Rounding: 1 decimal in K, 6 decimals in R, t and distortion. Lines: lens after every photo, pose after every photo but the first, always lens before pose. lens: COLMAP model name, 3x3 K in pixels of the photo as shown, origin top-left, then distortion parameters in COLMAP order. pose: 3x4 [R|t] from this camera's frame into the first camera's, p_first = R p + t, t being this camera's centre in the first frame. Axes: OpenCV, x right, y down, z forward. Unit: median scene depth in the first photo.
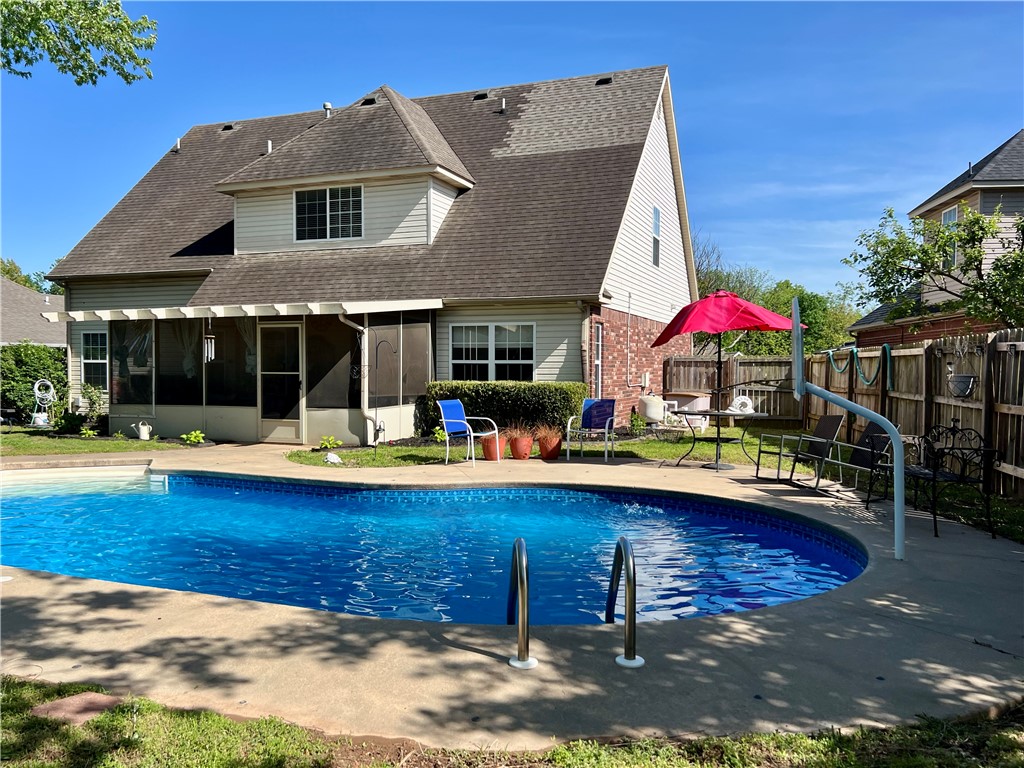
lens RADIAL K [[813.2, 0, 524.7], [0, 813.2, 403.0], [0, 0, 1]] dist [0.068262, -0.013088]
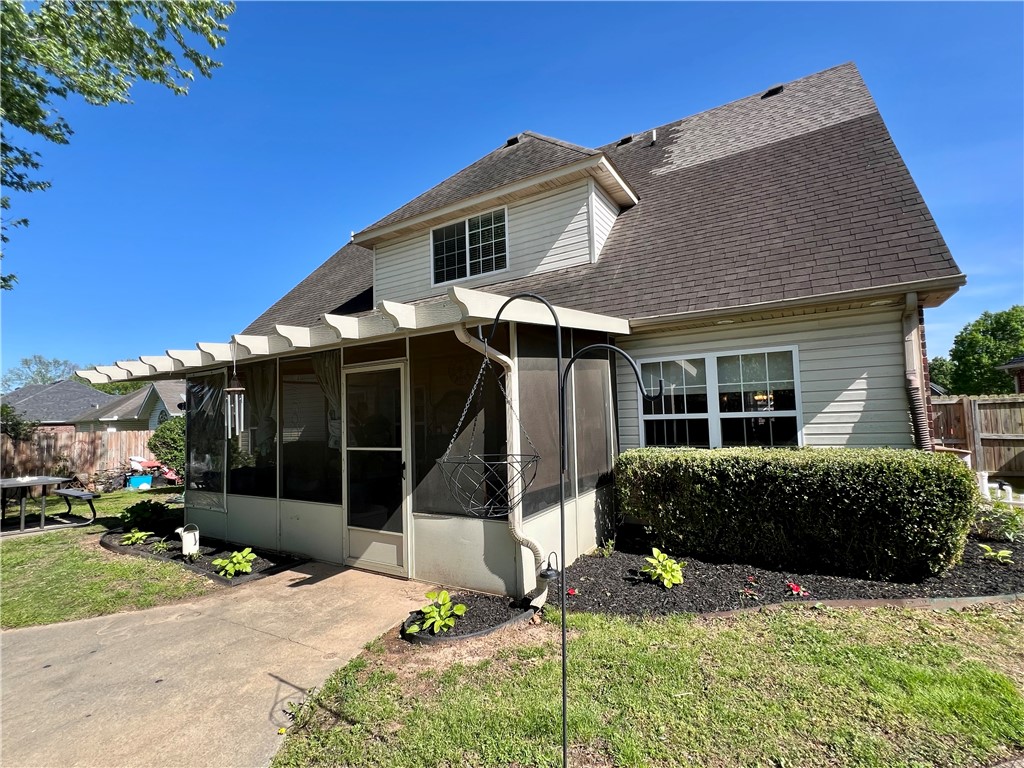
lens RADIAL K [[477.8, 0, 512.1], [0, 477.8, 385.6], [0, 0, 1]] dist [-0.000826, -0.000045]
pose [[0.979971, -0.047877, -0.193301, -0.119682], [0.026591, 0.993437, -0.111248, -0.036970], [0.197359, 0.103879, 0.974812, 0.612519]]
